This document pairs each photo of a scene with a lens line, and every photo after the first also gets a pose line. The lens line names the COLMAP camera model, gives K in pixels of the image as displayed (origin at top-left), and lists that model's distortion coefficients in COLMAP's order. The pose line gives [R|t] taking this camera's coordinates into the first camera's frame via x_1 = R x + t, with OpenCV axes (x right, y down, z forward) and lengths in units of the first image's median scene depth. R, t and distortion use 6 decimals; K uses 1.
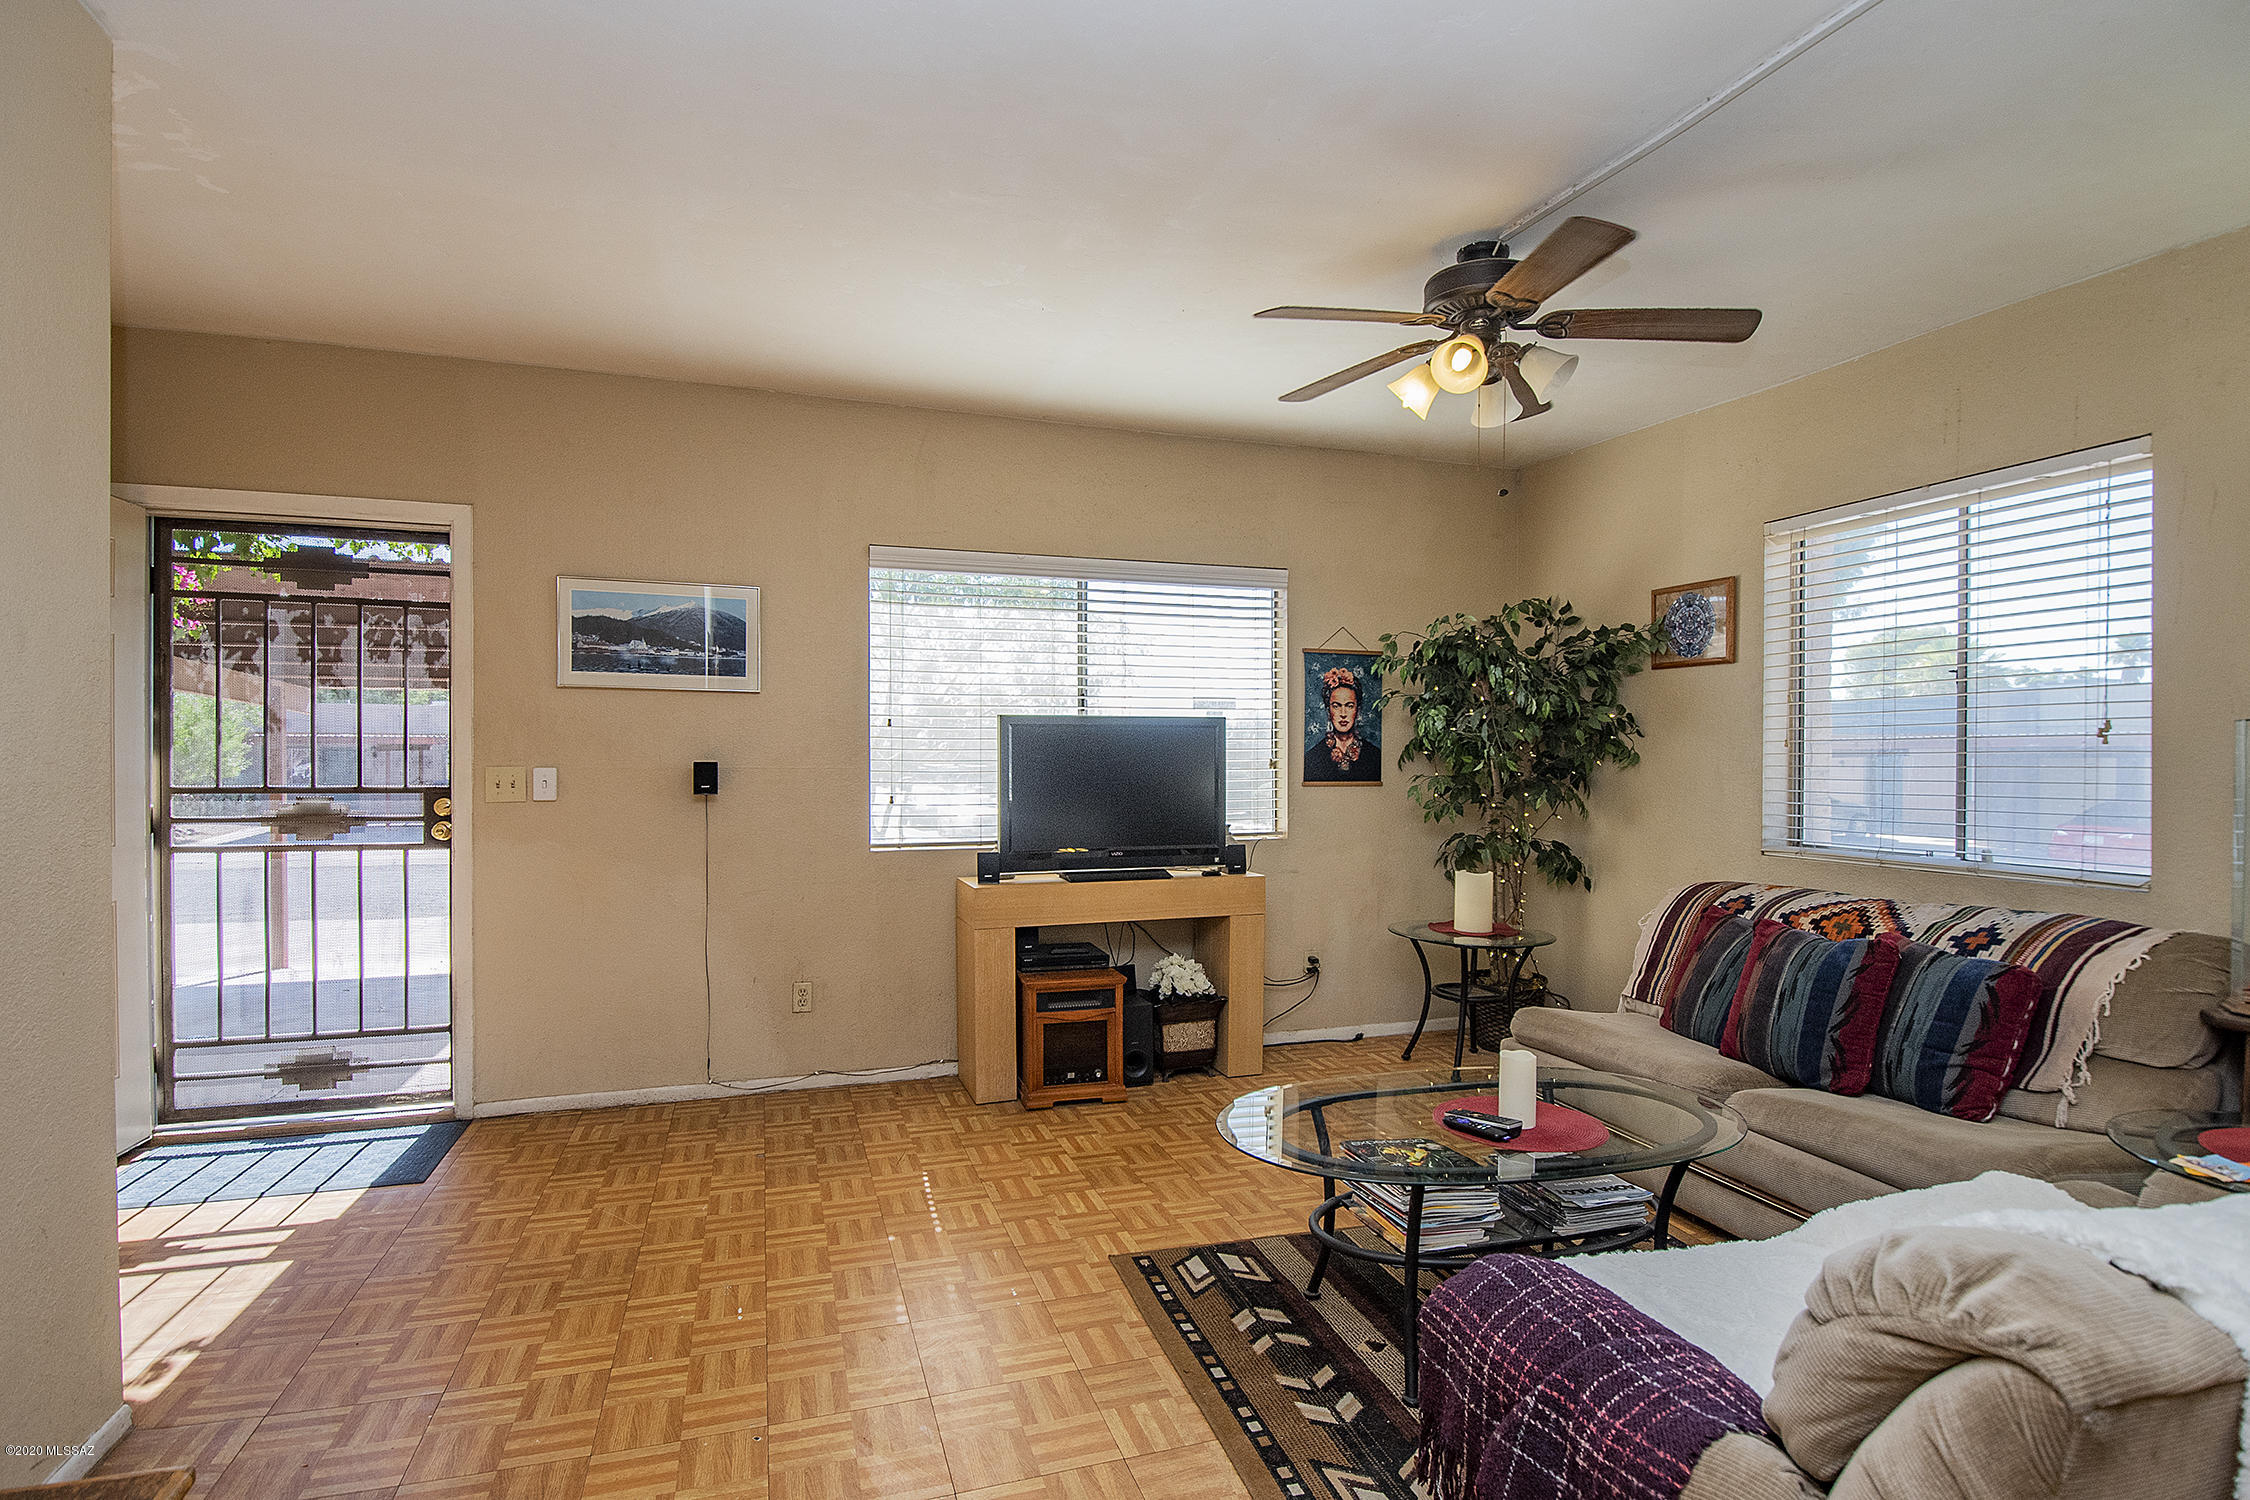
lens RADIAL K [[1100.3, 0, 1123.5], [0, 1100.3, 780.1], [0, 0, 1]] dist [-0.014106, -0.000344]
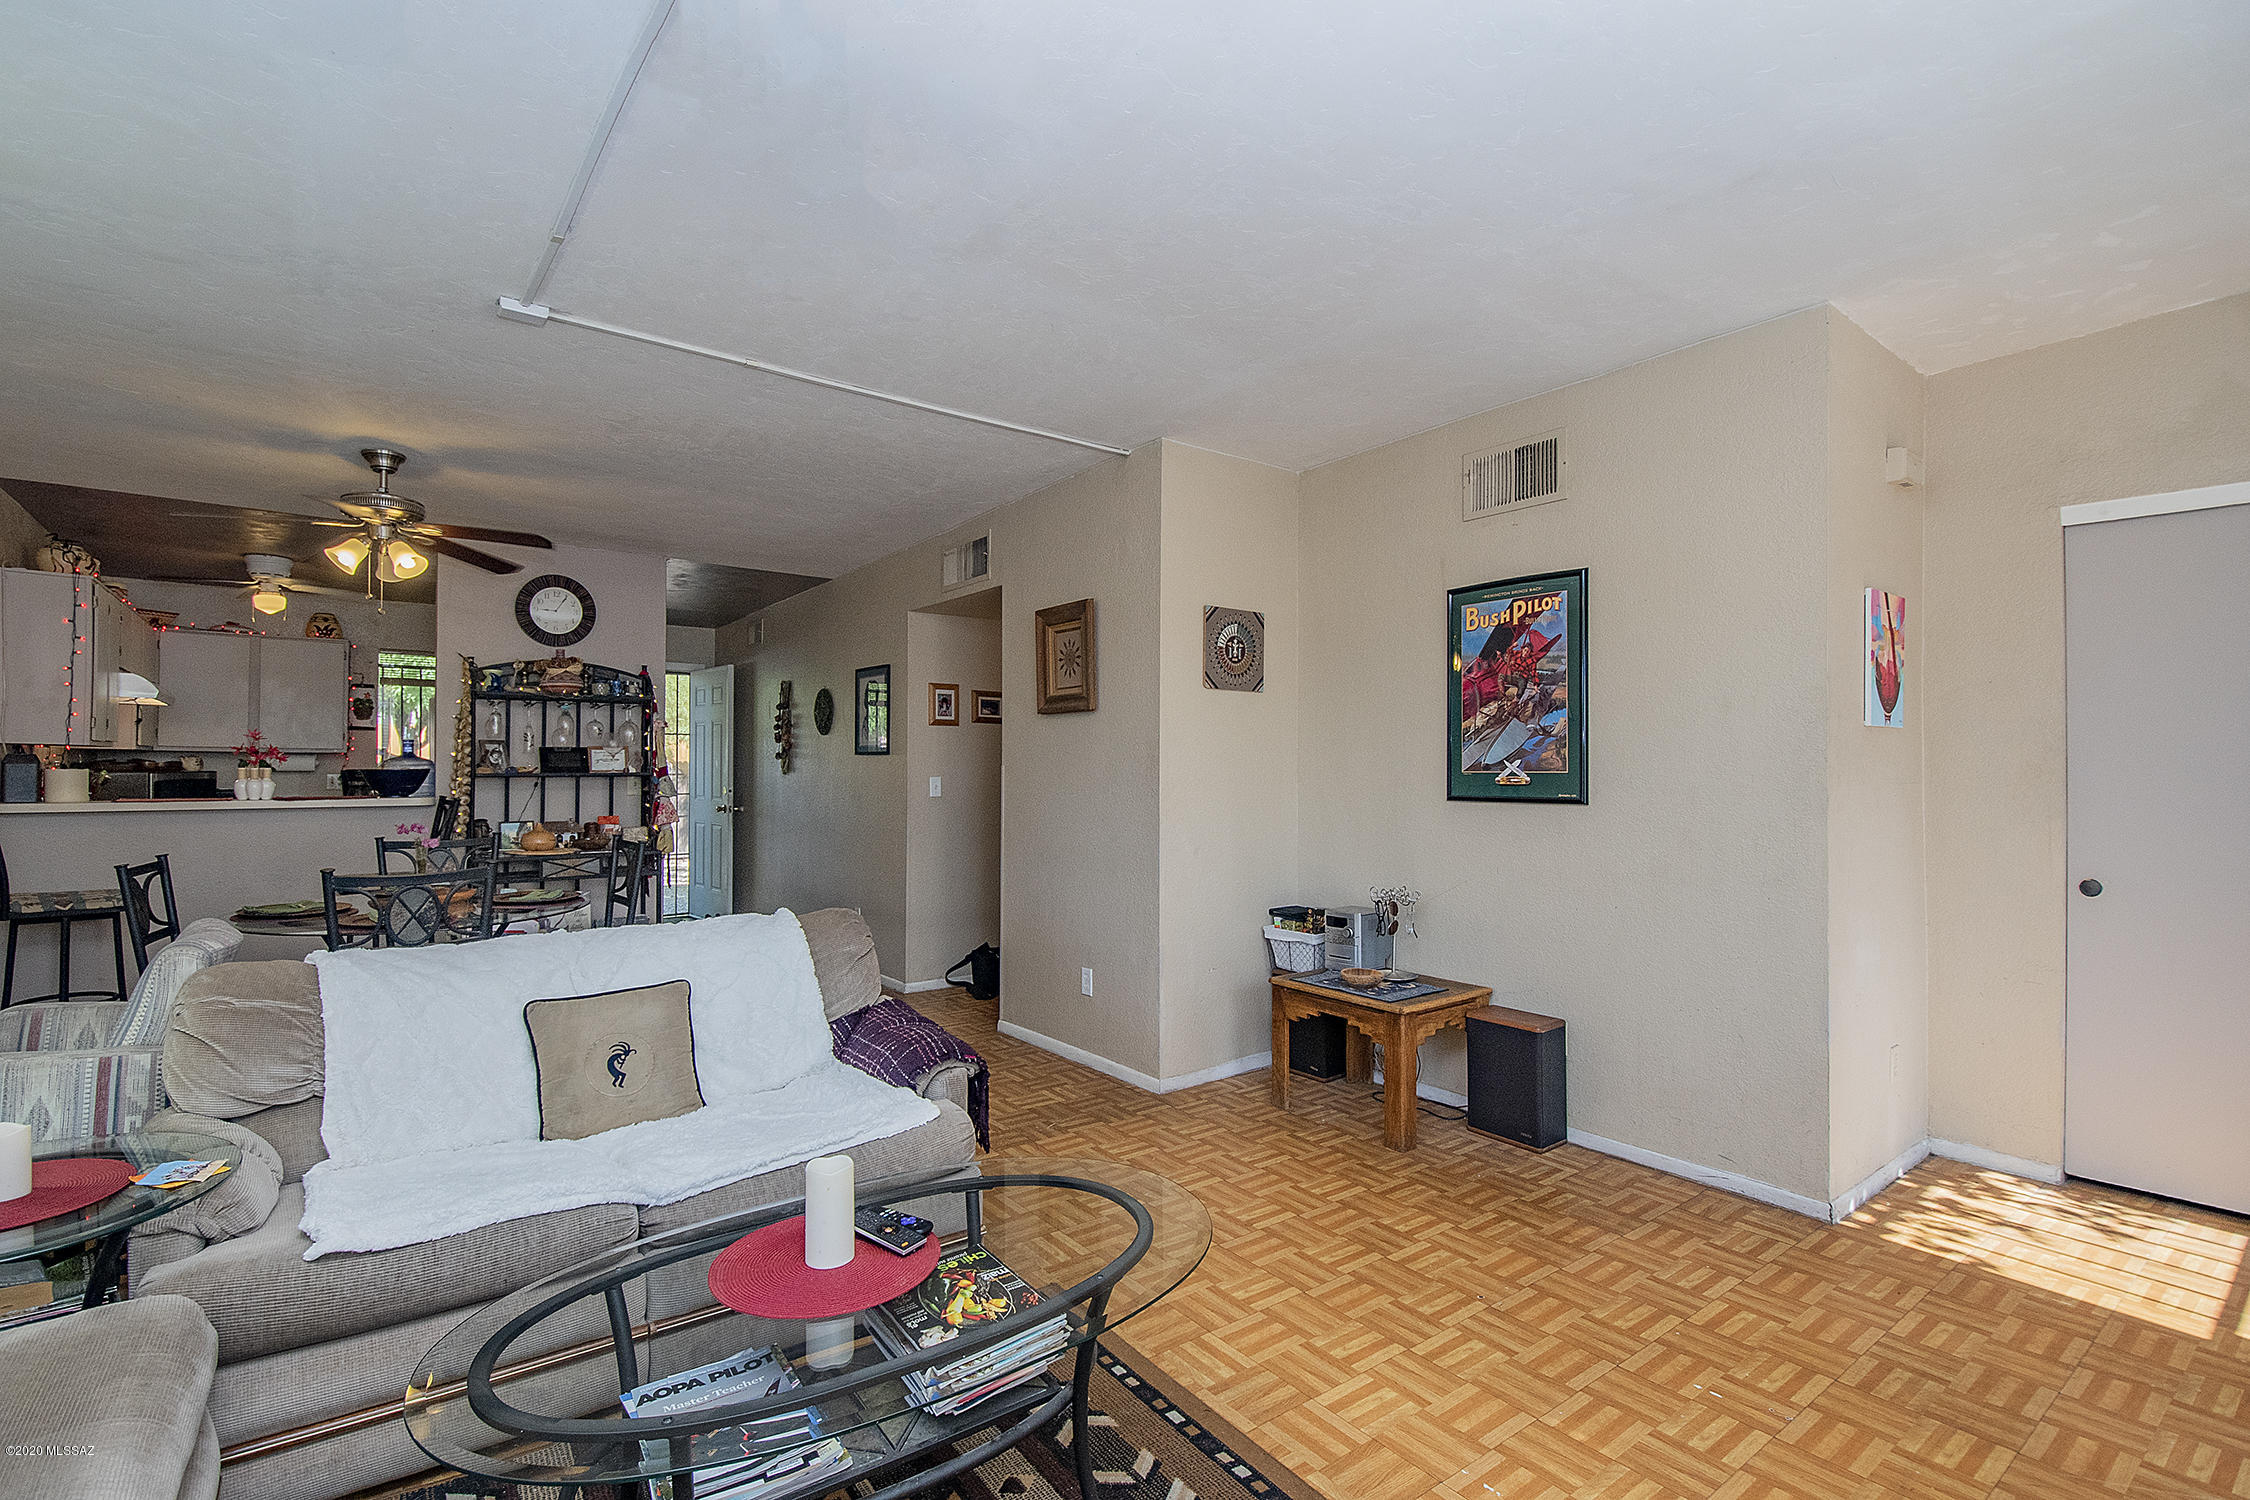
lens RADIAL K [[1065.9, 0, 1116.9], [0, 1065.9, 747.3], [0, 0, 1]] dist [-0.000528, -0.010555]
pose [[-0.946289, -0.010938, -0.323137, 0.444844], [-0.011924, 0.999928, 0.001073, -0.037922], [0.323102, 0.004868, -0.946352, 1.882647]]
